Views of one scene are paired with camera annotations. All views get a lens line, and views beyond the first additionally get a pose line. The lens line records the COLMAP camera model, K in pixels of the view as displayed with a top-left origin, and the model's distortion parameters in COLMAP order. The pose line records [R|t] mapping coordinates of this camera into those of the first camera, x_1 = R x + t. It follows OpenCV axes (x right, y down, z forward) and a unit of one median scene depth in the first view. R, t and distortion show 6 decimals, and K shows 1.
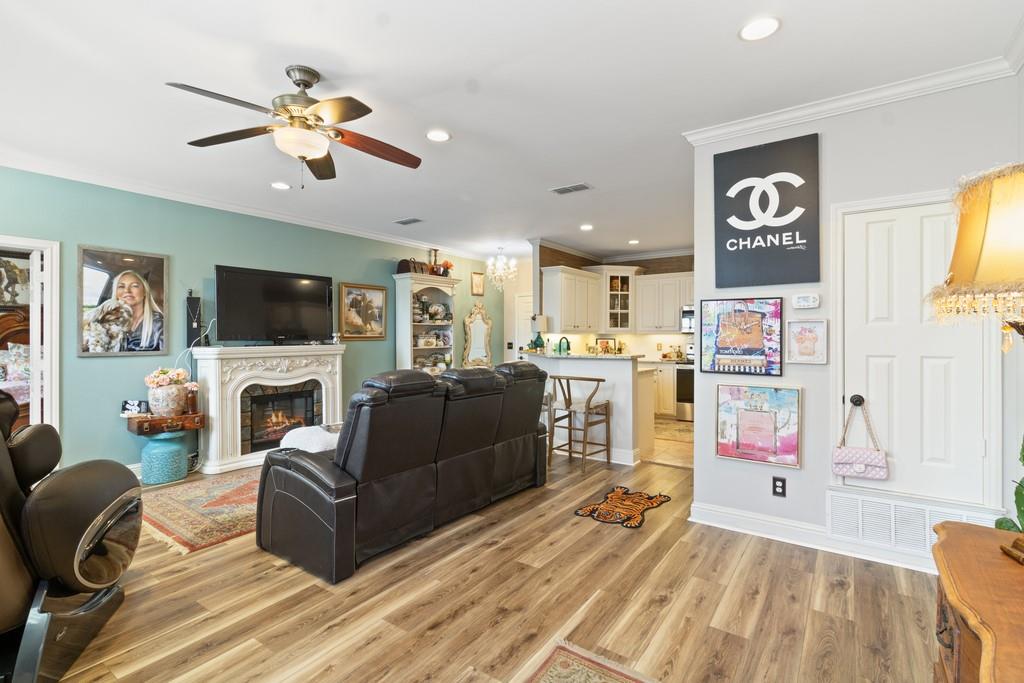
lens RADIAL K [[480.1, 0, 518.0], [0, 480.1, 335.5], [0, 0, 1]] dist [0.003129, 0.000112]
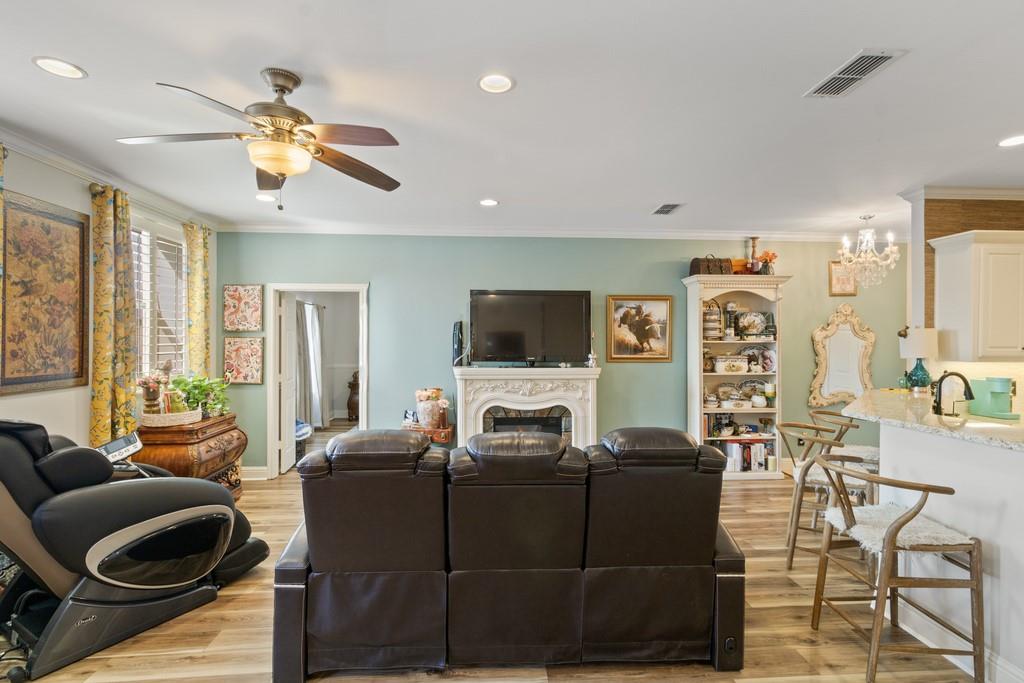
lens RADIAL K [[480.1, 0, 516.5], [0, 480.1, 341.3], [0, 0, 1]] dist [0.003129, 0.000112]
pose [[0.623311, 0.006150, -0.781950, 0.194568], [-0.003736, 0.999981, 0.004886, -0.028952], [0.781965, -0.000124, 0.623322, 0.308483]]
